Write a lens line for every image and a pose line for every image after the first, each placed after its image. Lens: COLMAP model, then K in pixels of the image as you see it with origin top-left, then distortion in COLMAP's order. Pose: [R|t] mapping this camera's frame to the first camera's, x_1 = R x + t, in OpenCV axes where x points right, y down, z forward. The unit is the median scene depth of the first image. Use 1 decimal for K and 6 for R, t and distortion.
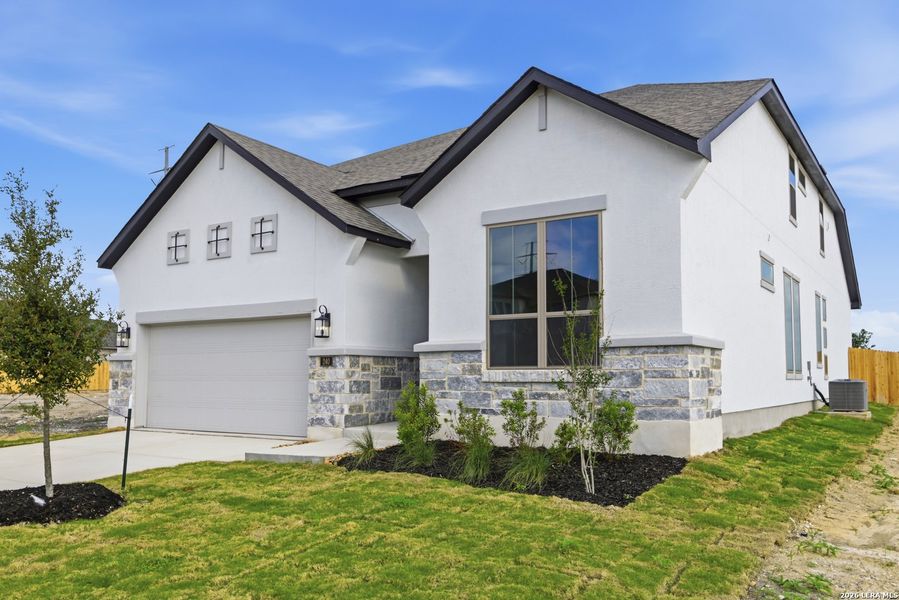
lens RADIAL K [[752.8, 0, 449.5], [0, 752.8, 300.0], [0, 0, 1]] dist [-0.002311, -0.001286]
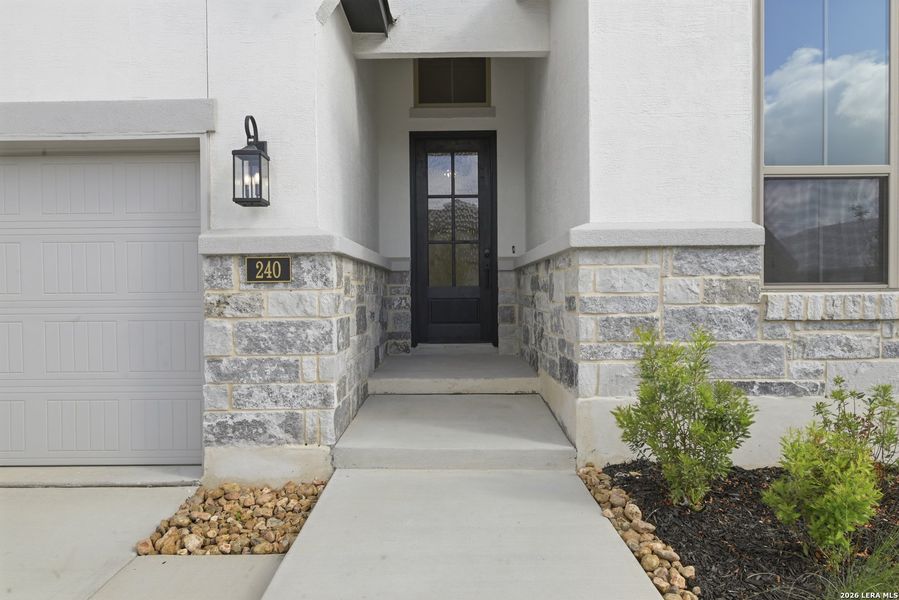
lens RADIAL K [[752.8, 0, 449.5], [0, 752.8, 300.0], [0, 0, 1]] dist [-0.002311, -0.001286]
pose [[0.837076, -0.018042, 0.546789, -0.295149], [-0.049173, 0.992929, 0.108042, 0.052574], [-0.544872, -0.117327, 0.830270, 0.650557]]
